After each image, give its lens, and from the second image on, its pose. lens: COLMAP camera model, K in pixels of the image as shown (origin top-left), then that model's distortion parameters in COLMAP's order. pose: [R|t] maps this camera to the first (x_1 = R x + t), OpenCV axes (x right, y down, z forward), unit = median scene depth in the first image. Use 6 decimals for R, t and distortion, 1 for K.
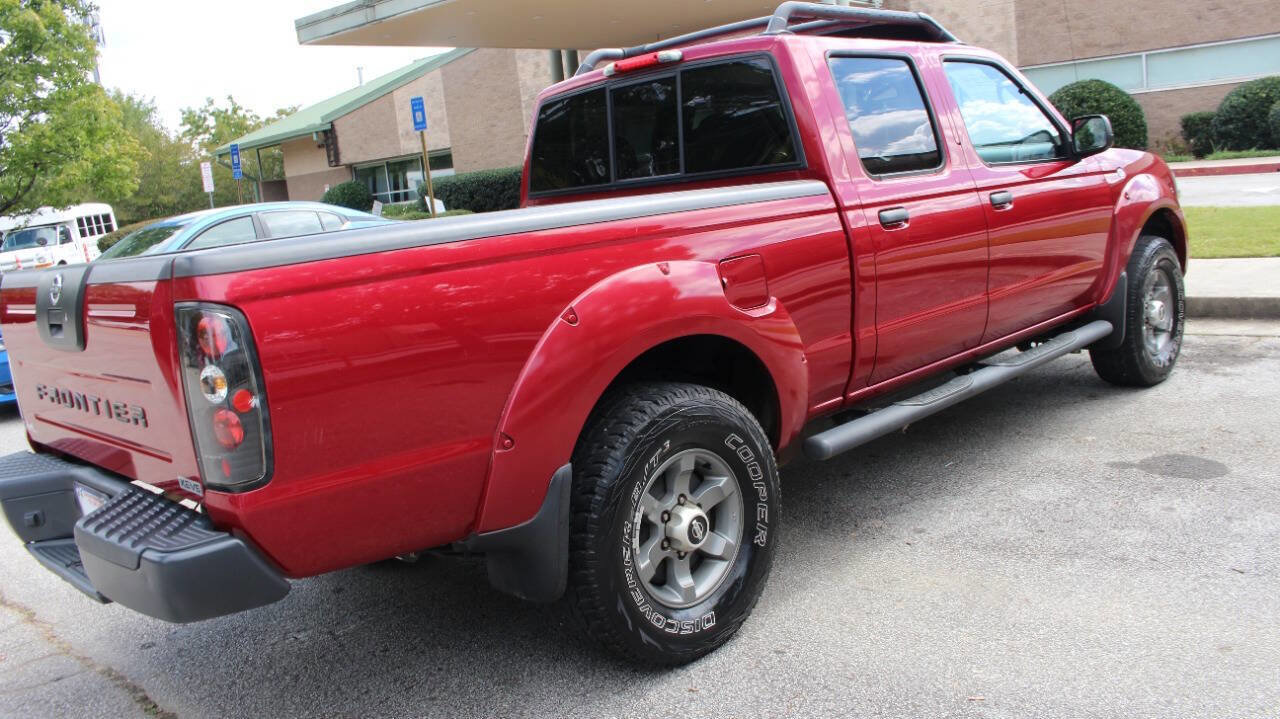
lens RADIAL K [[1056.8, 0, 641.9], [0, 1056.8, 368.2], [0, 0, 1]] dist [-0.156828, 0.126525]
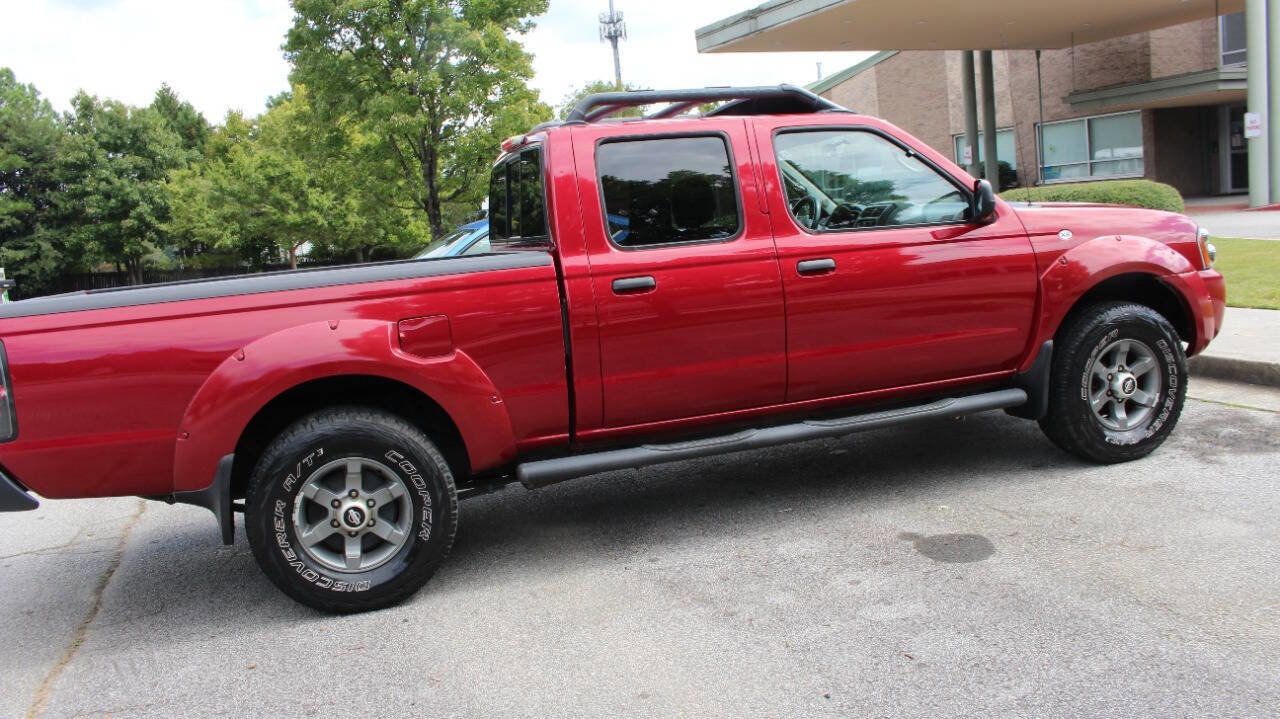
lens RADIAL K [[1056.8, 0, 641.9], [0, 1056.8, 368.2], [0, 0, 1]] dist [-0.156828, 0.126525]
pose [[0.892379, 0.092920, -0.441616, 0.668986], [-0.087534, 0.995628, 0.032608, -0.079498], [0.442716, 0.009557, 0.896611, -0.030594]]
